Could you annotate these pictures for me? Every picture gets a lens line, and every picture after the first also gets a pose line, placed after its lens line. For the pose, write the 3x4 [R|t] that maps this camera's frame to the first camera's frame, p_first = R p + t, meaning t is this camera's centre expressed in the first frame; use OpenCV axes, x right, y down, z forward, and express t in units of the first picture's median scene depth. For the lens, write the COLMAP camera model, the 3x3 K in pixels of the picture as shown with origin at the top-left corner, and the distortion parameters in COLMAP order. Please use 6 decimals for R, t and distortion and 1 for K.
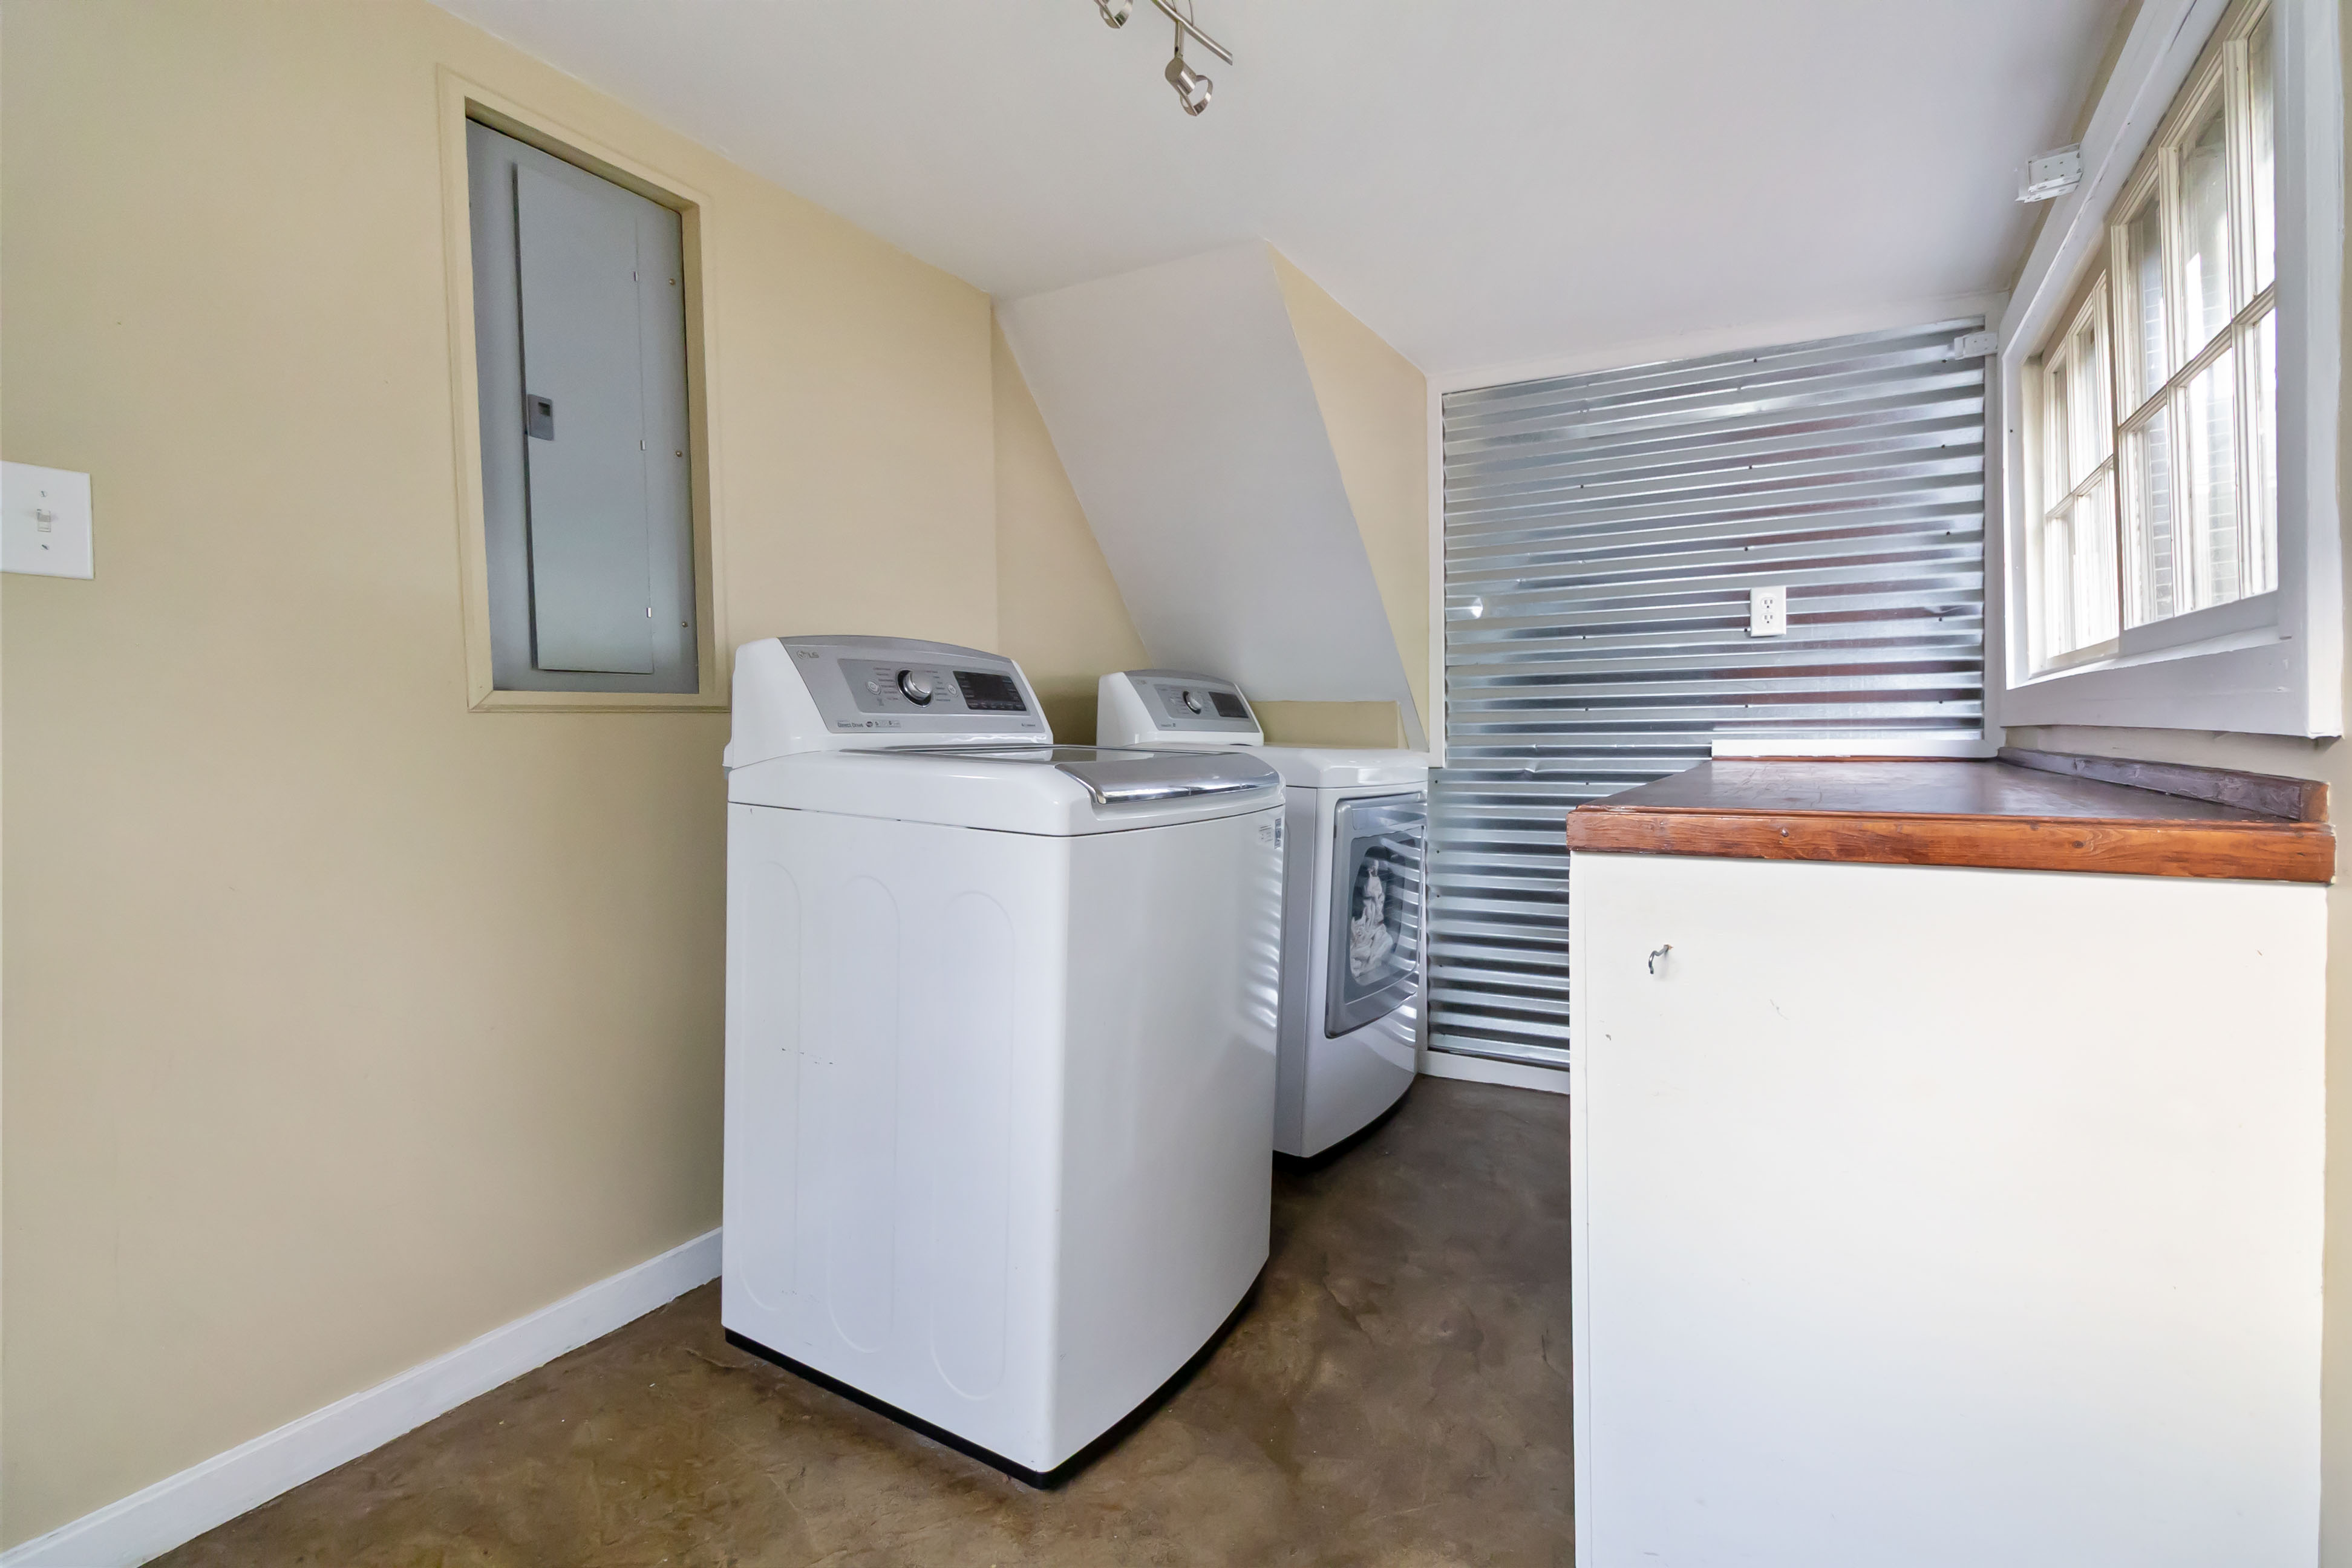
lens RADIAL K [[1082.5, 0, 1181.4], [0, 1082.5, 759.8], [0, 0, 1]] dist [0.000279, 0.000144]
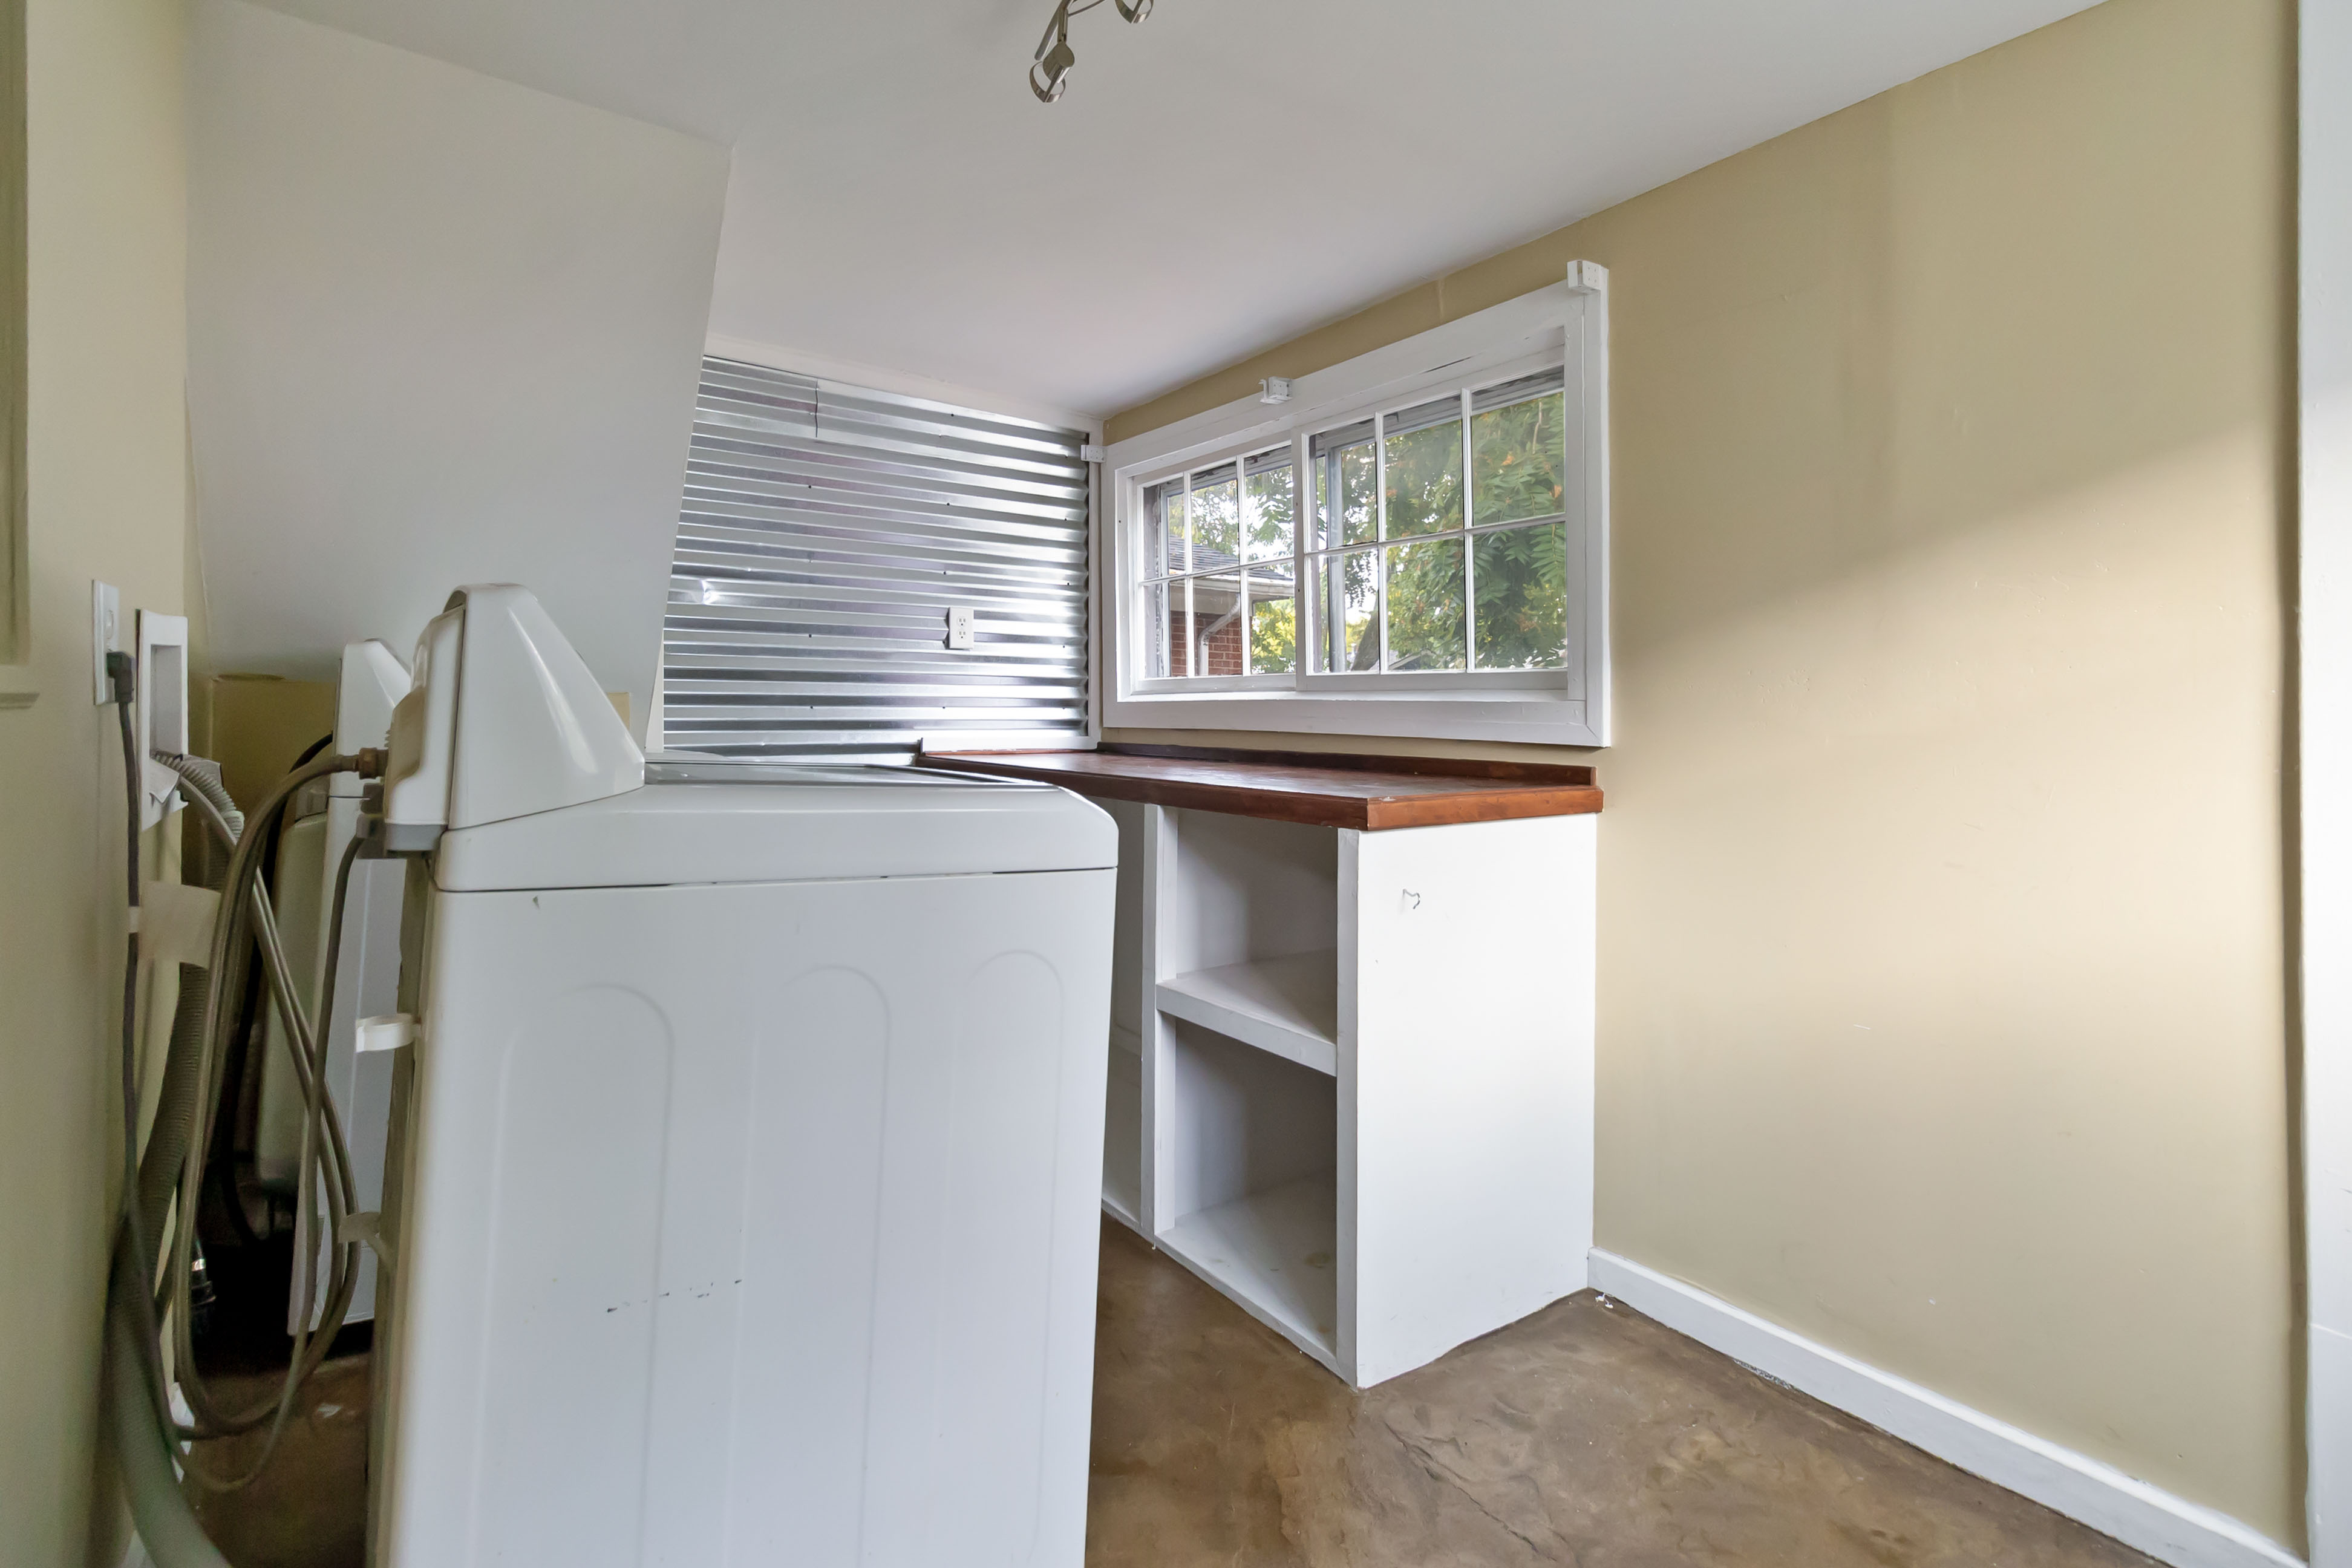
lens RADIAL K [[1106.1, 0, 1178.7], [0, 1106.1, 711.4], [0, 0, 1]] dist [0.000646, 0.000170]
pose [[0.409077, 0.011140, 0.912432, -0.522263], [0.014509, 0.999720, -0.018711, -0.023630], [-0.912384, 0.020893, 0.408801, 0.325604]]
